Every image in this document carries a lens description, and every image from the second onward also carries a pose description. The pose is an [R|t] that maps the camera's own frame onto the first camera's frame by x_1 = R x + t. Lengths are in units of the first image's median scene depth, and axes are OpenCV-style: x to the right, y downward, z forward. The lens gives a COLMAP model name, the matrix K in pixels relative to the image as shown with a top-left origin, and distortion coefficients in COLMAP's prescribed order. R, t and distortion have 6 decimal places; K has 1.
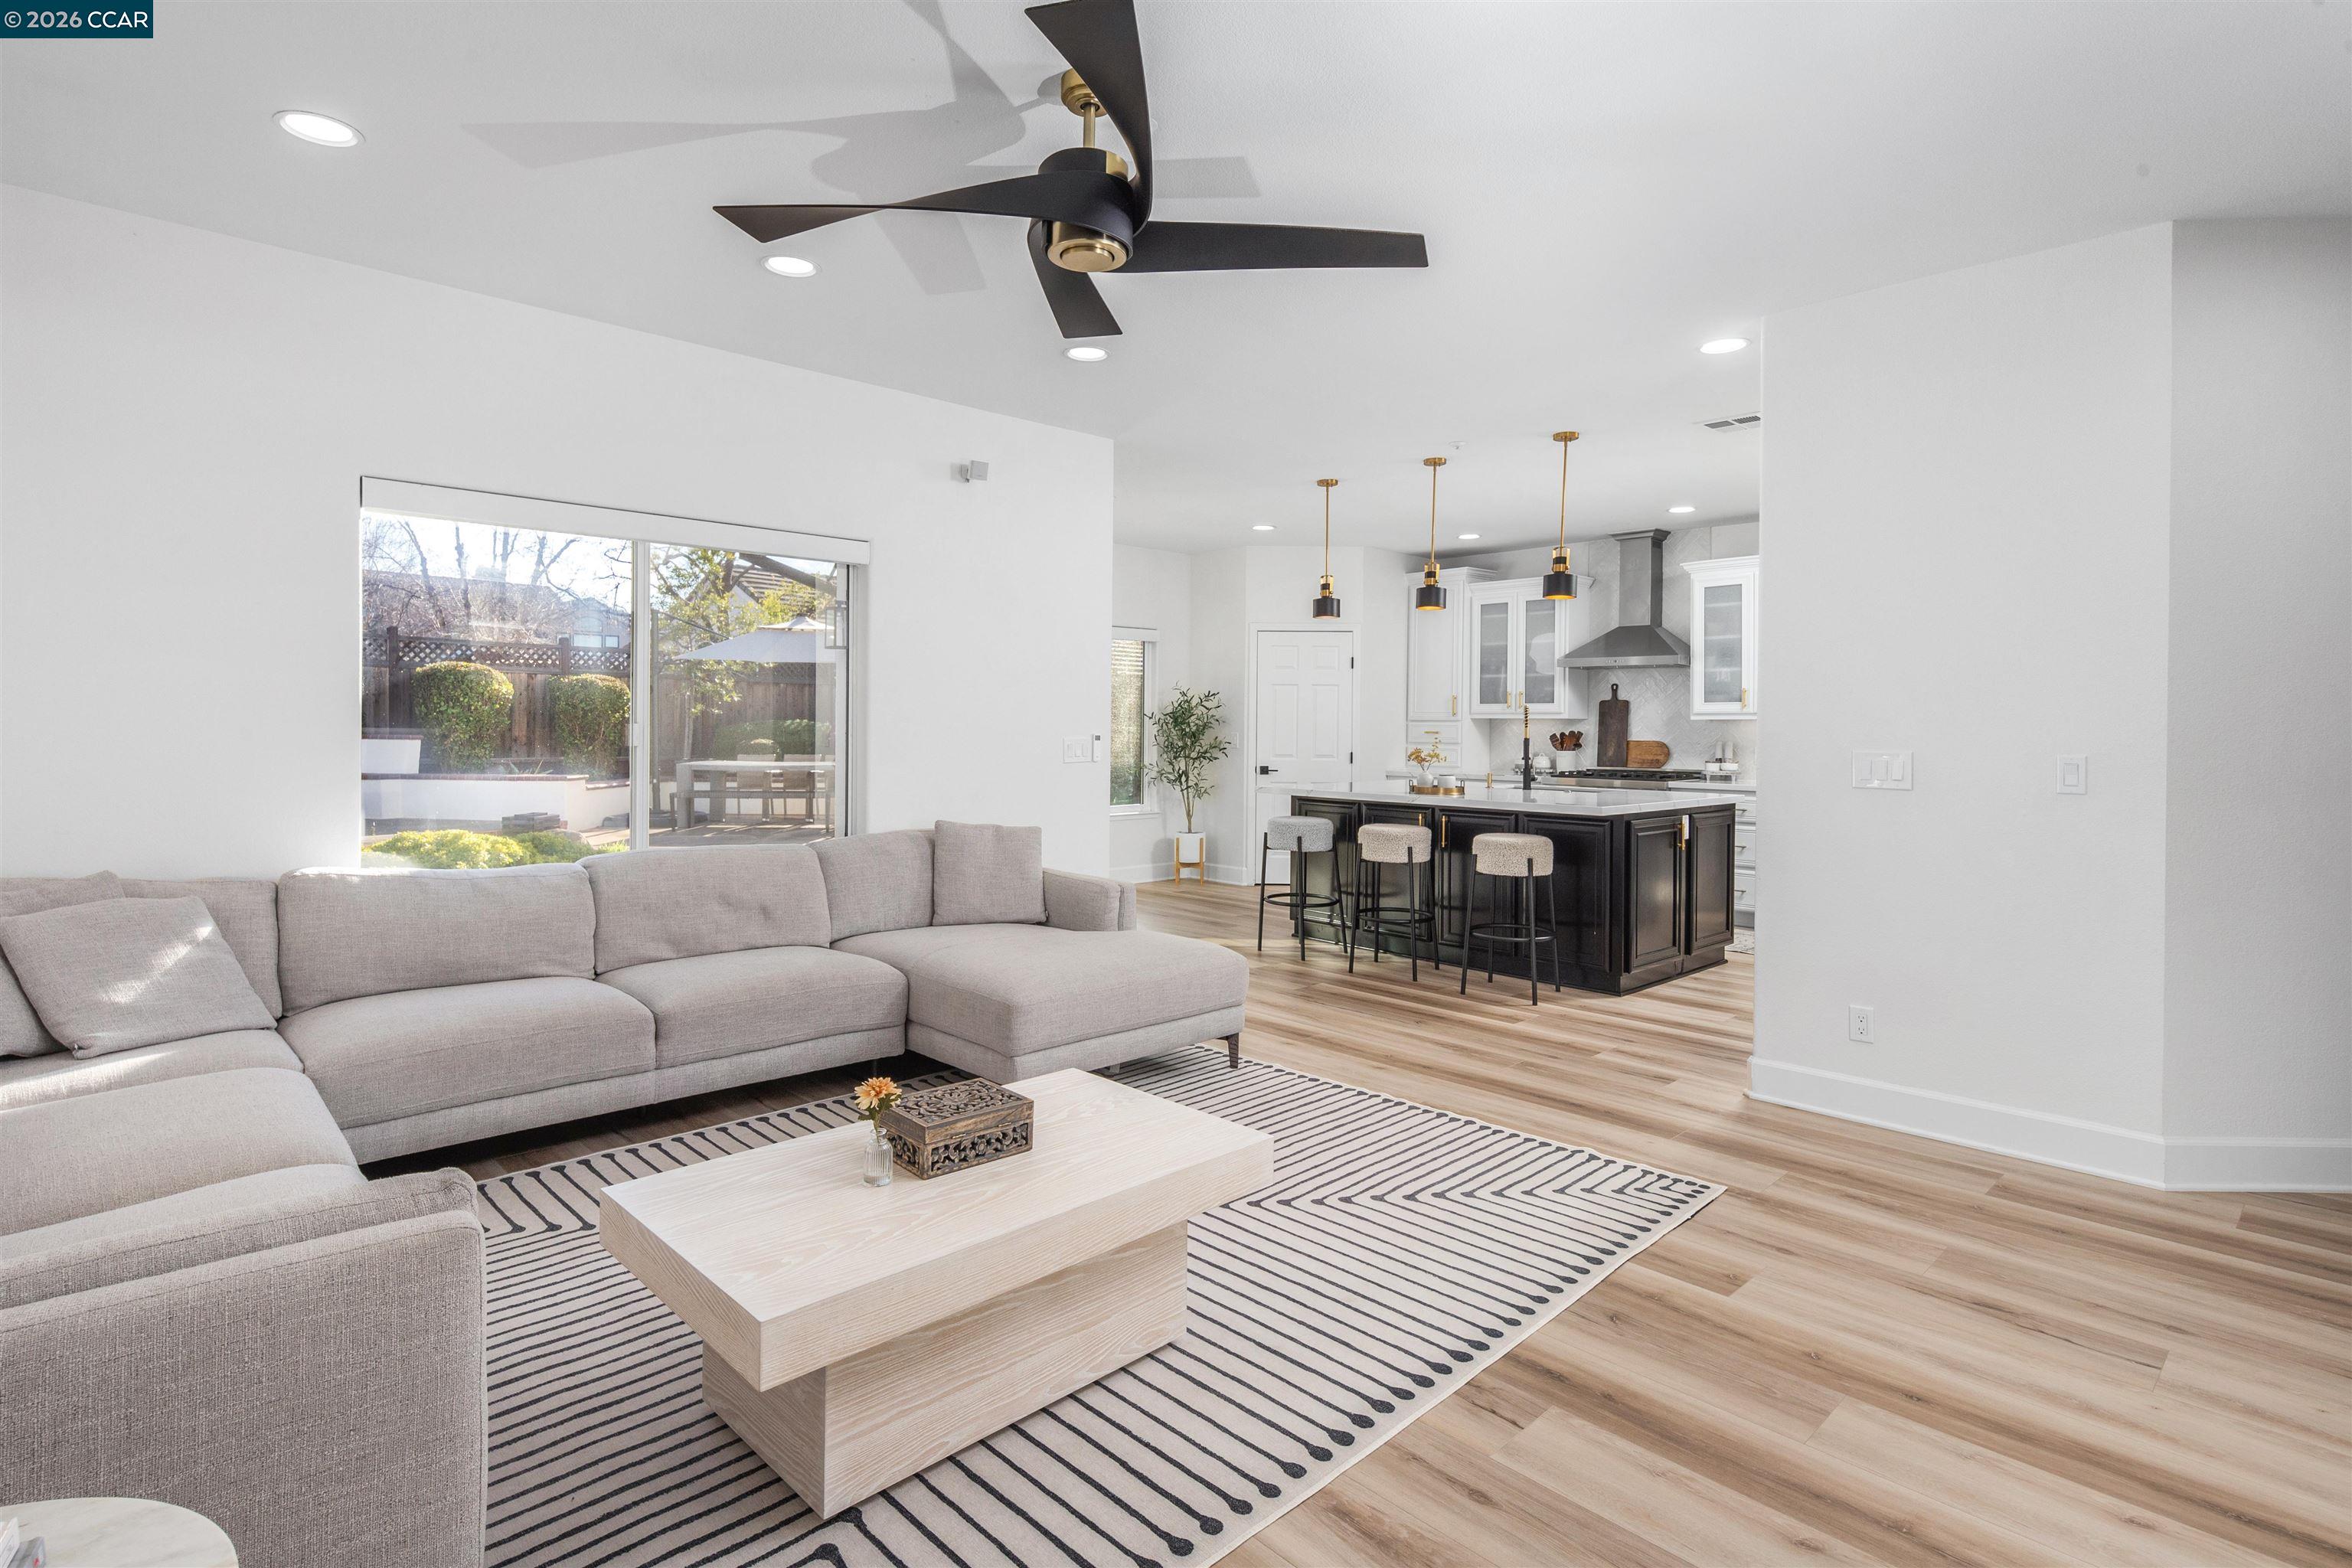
lens RADIAL K [[1153.9, 0, 1150.3], [0, 1153.9, 728.0], [0, 0, 1]] dist [-0.000301, 0.000013]
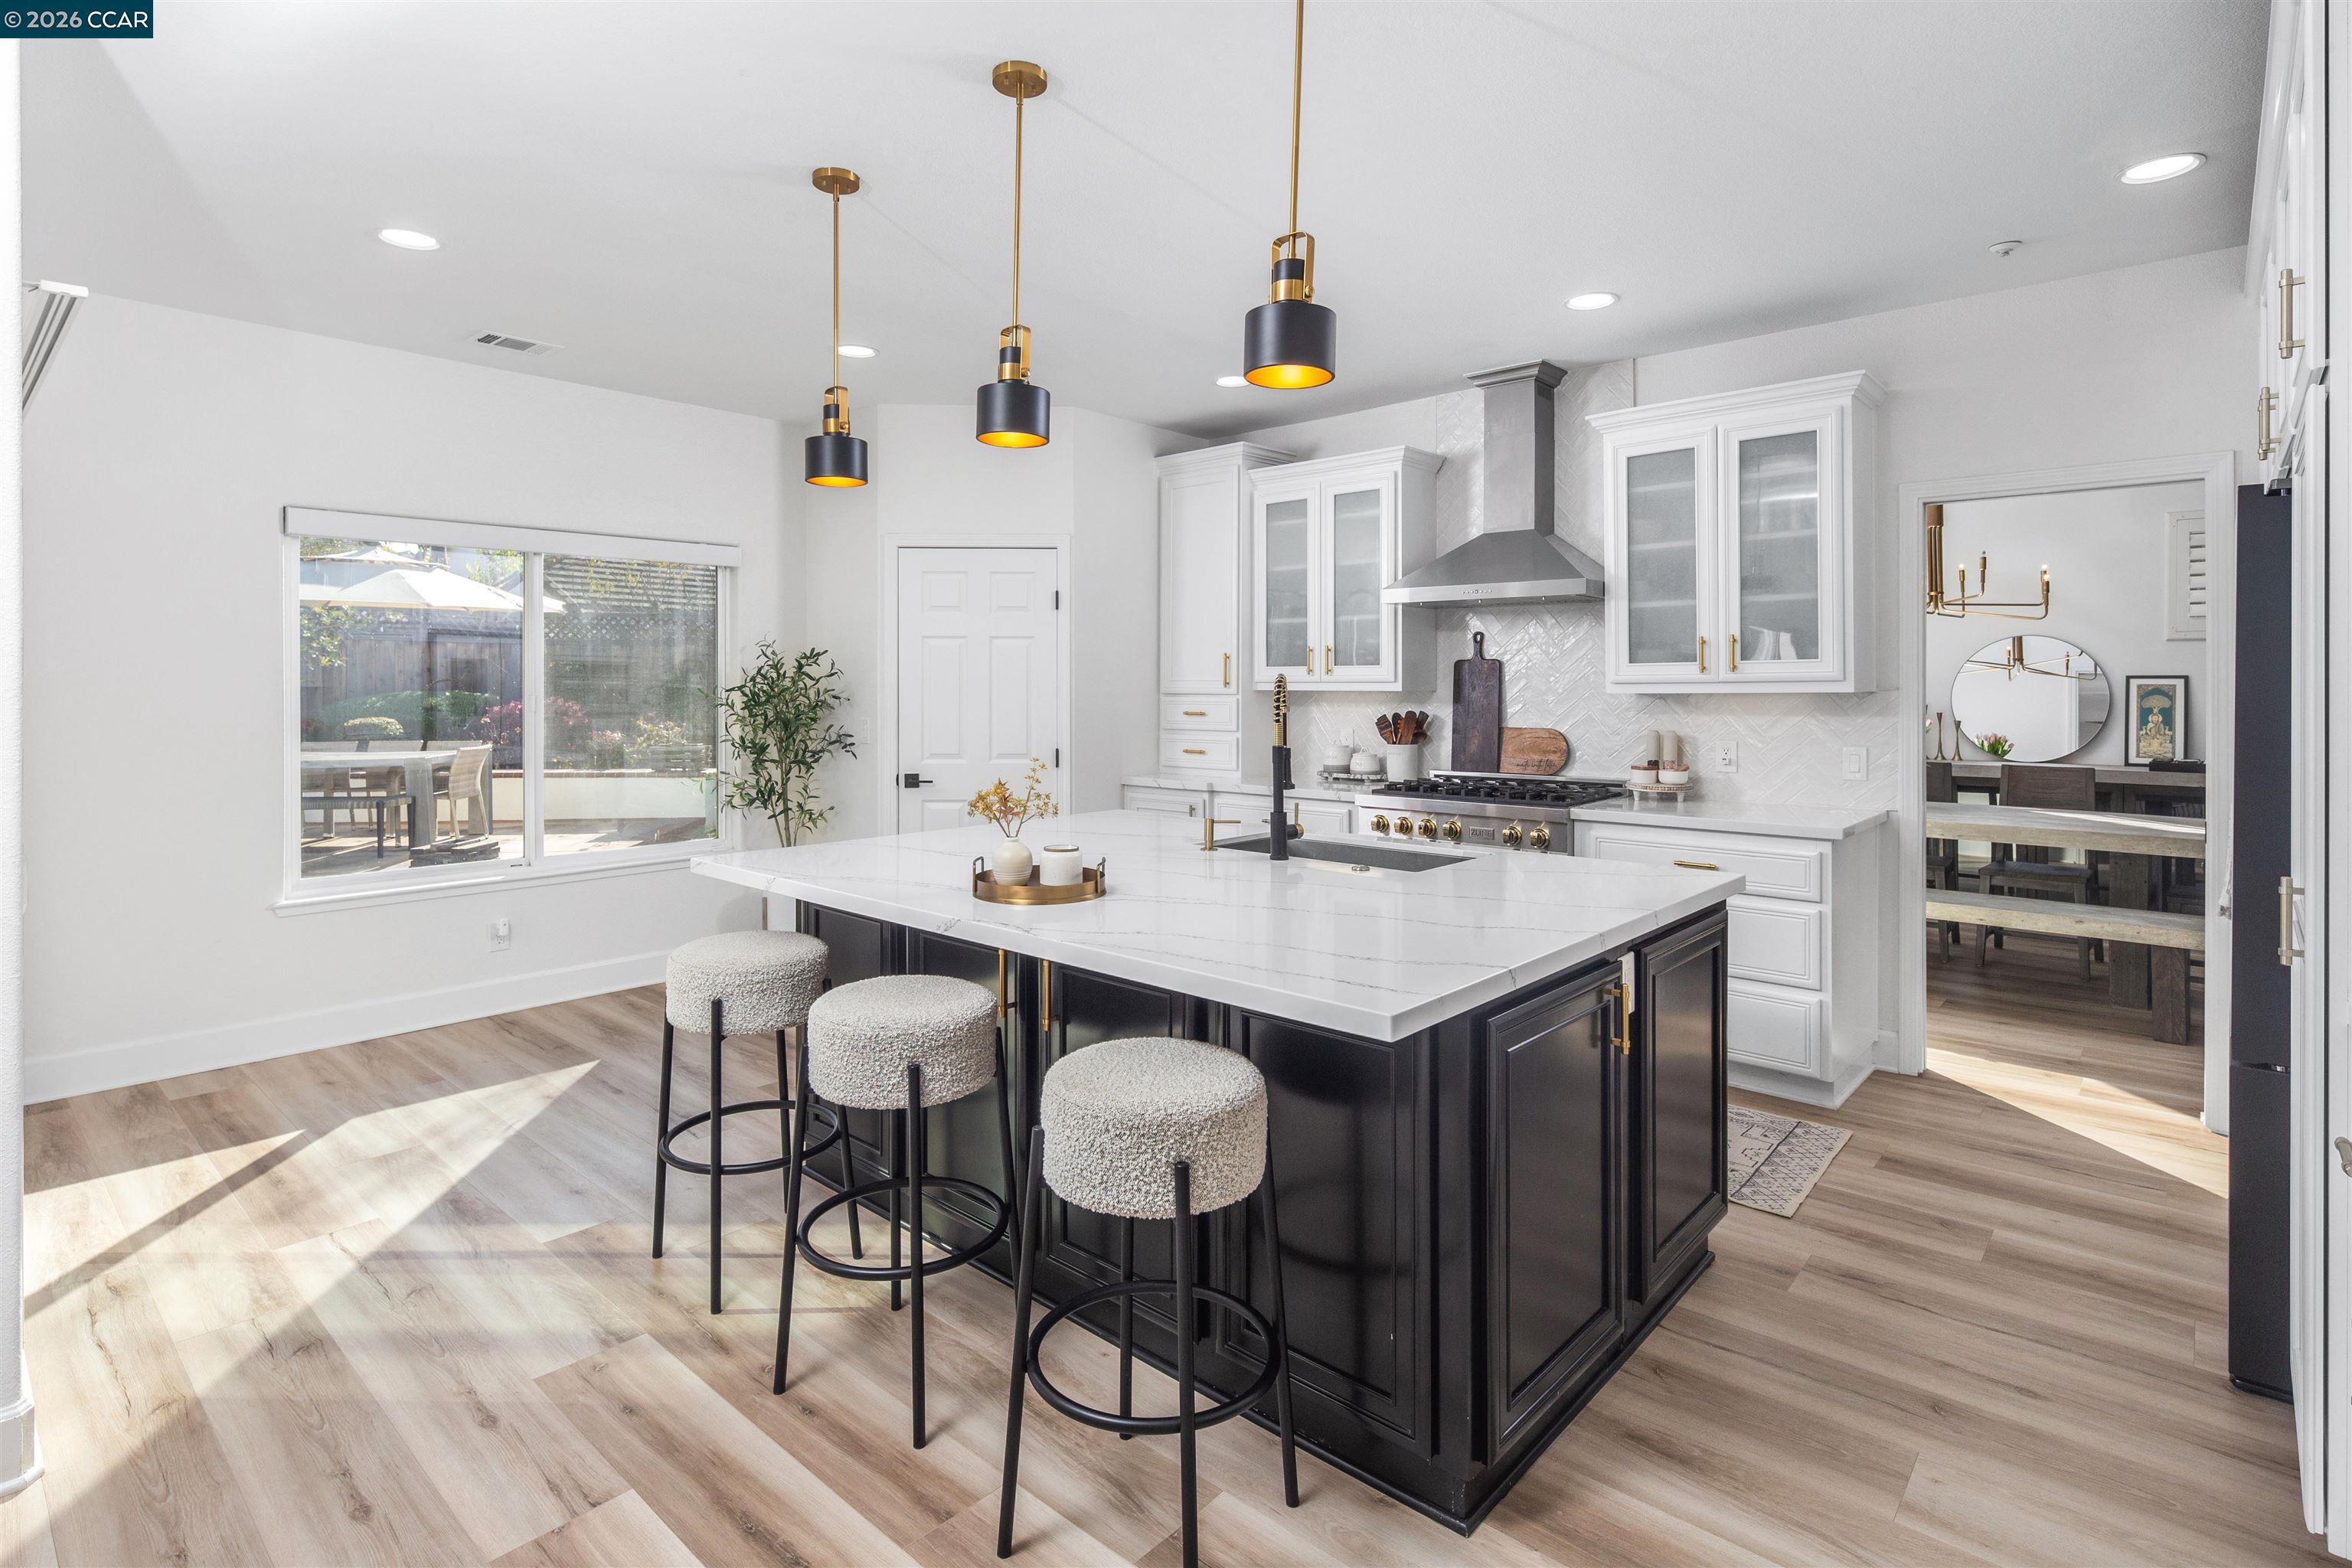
lens RADIAL K [[1153.9, 0, 1163.1], [0, 1153.9, 690.8], [0, 0, 1]] dist [-0.000301, 0.000013]
pose [[0.995129, -0.008309, 0.098232, 0.181620], [0.008076, 0.999964, 0.002772, -0.011173], [-0.098252, -0.001966, 0.995160, 0.422237]]
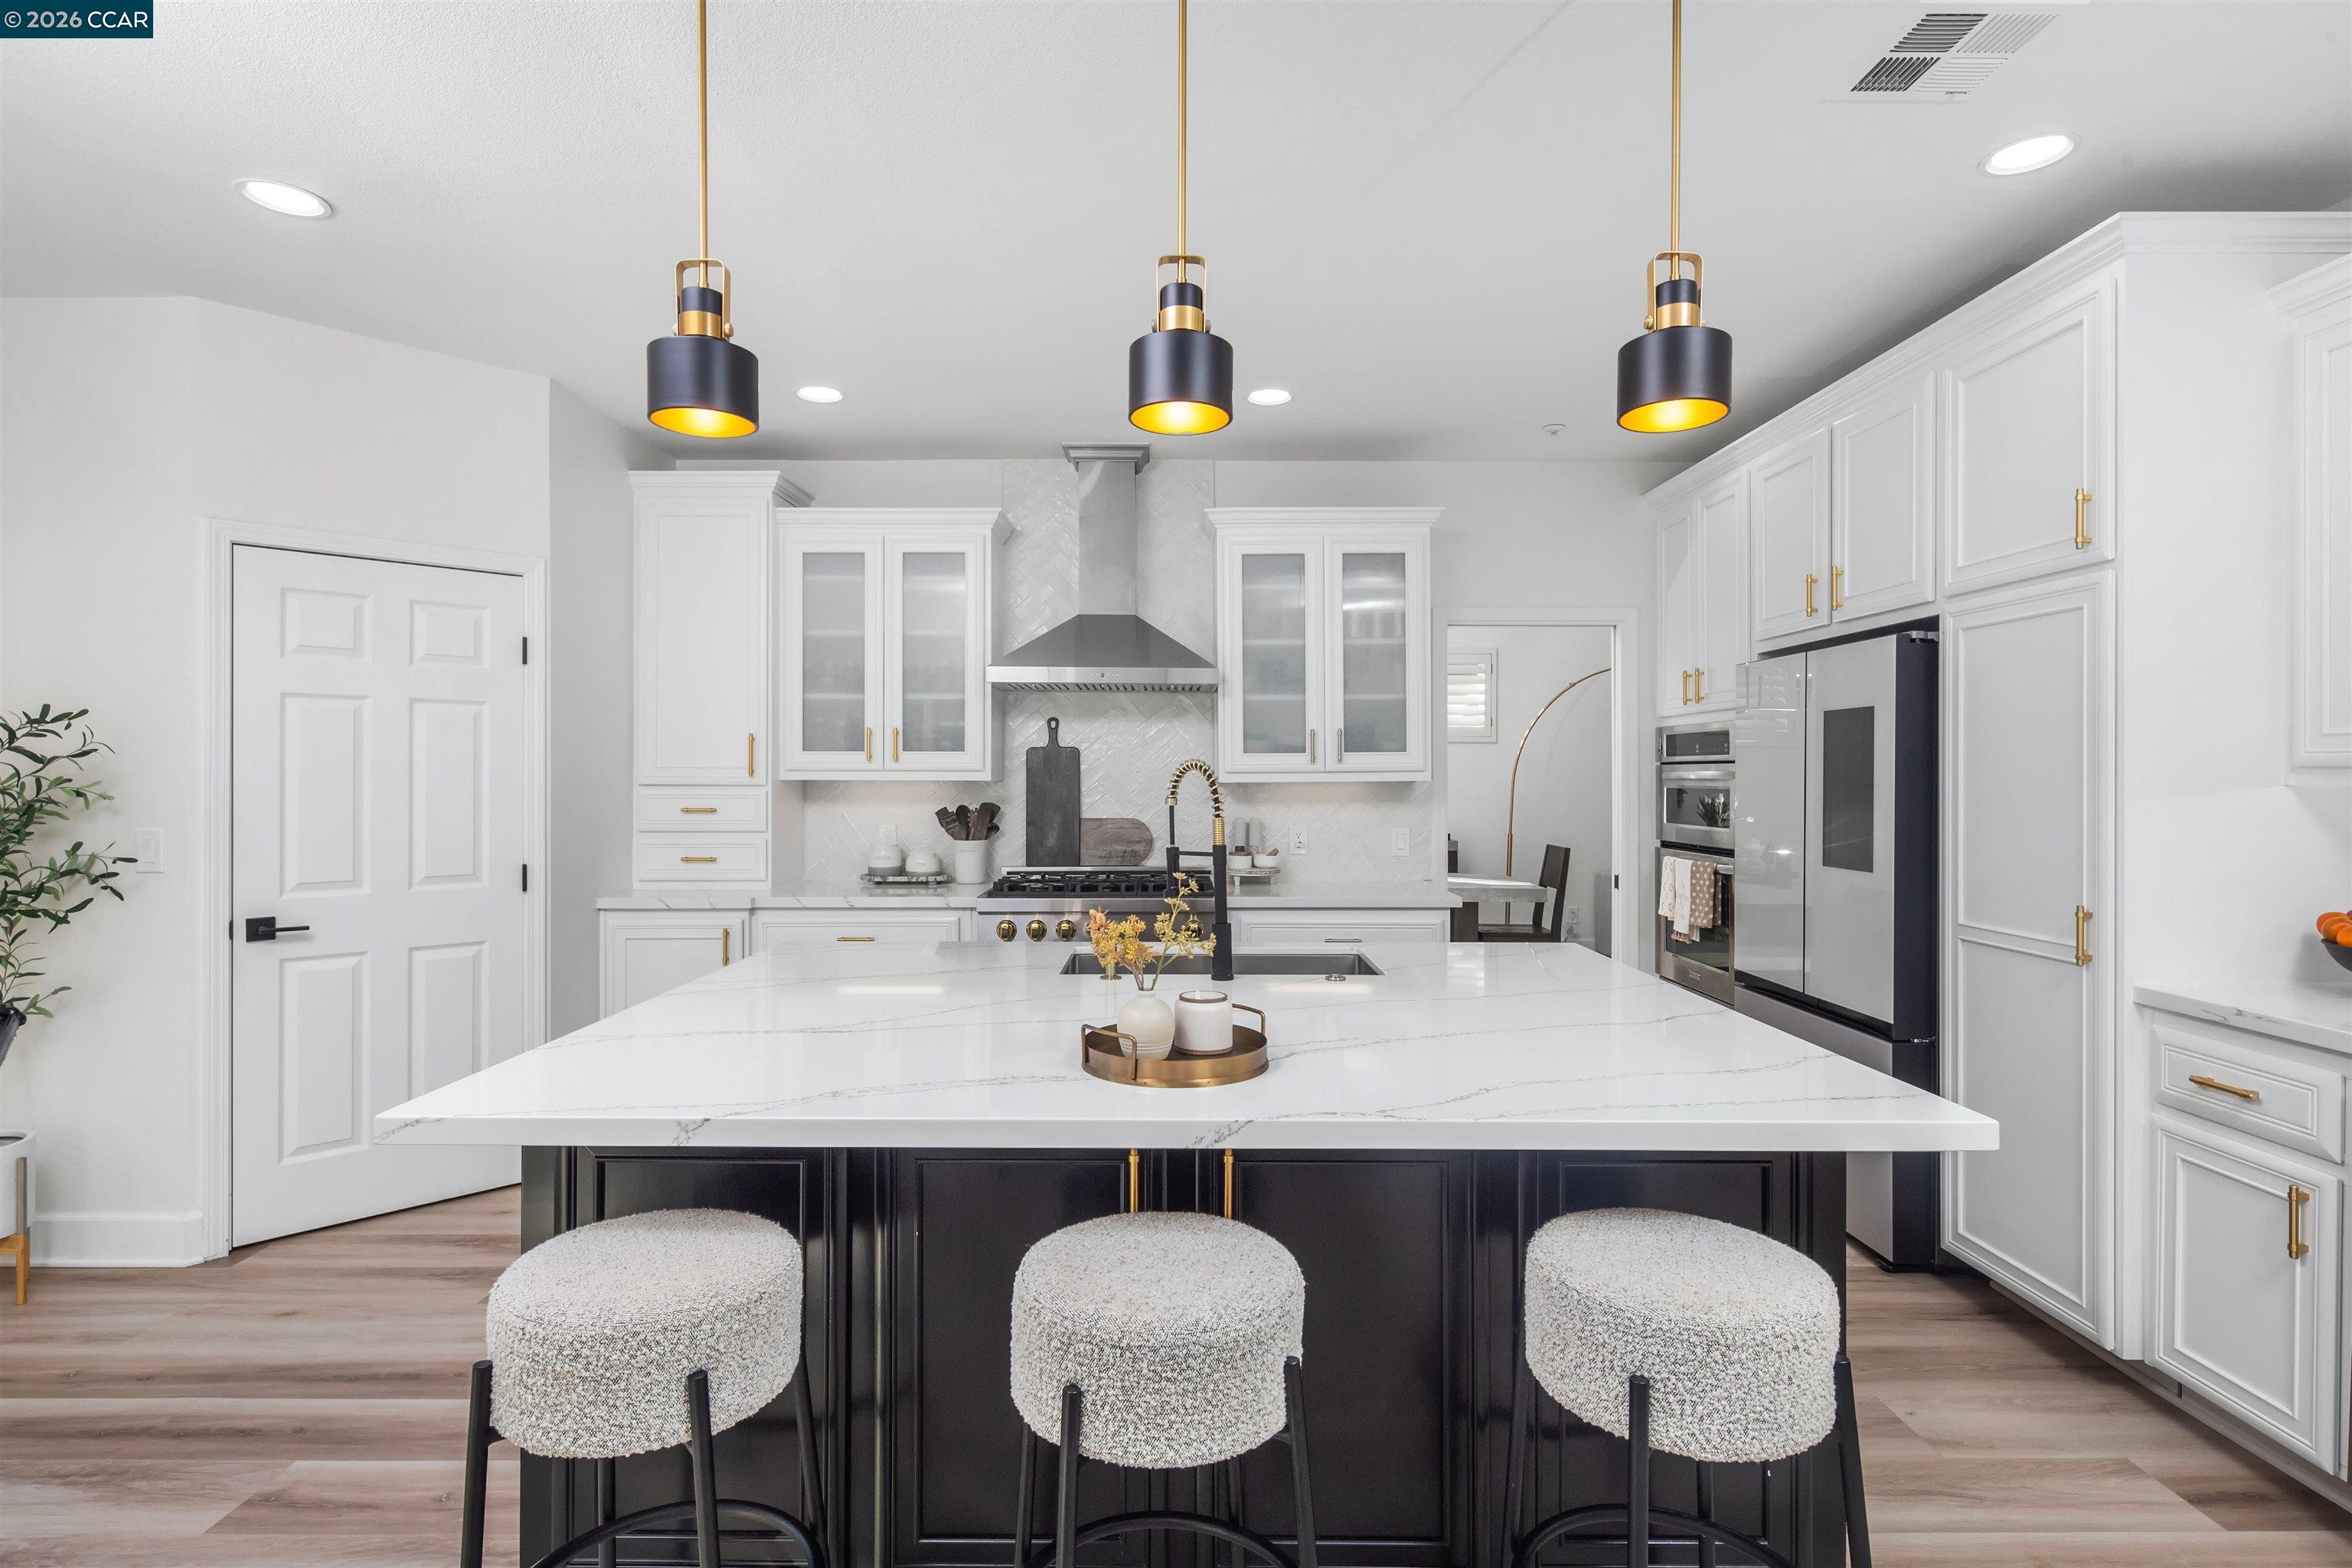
lens RADIAL K [[1153.9, 0, 1181.0], [0, 1153.9, 784.0], [0, 0, 1]] dist [-0.000301, 0.000013]
pose [[0.669937, -0.013090, 0.742302, 0.025417], [0.004717, 0.999899, 0.013375, -0.013580], [-0.742403, -0.005459, 0.669932, 0.575924]]
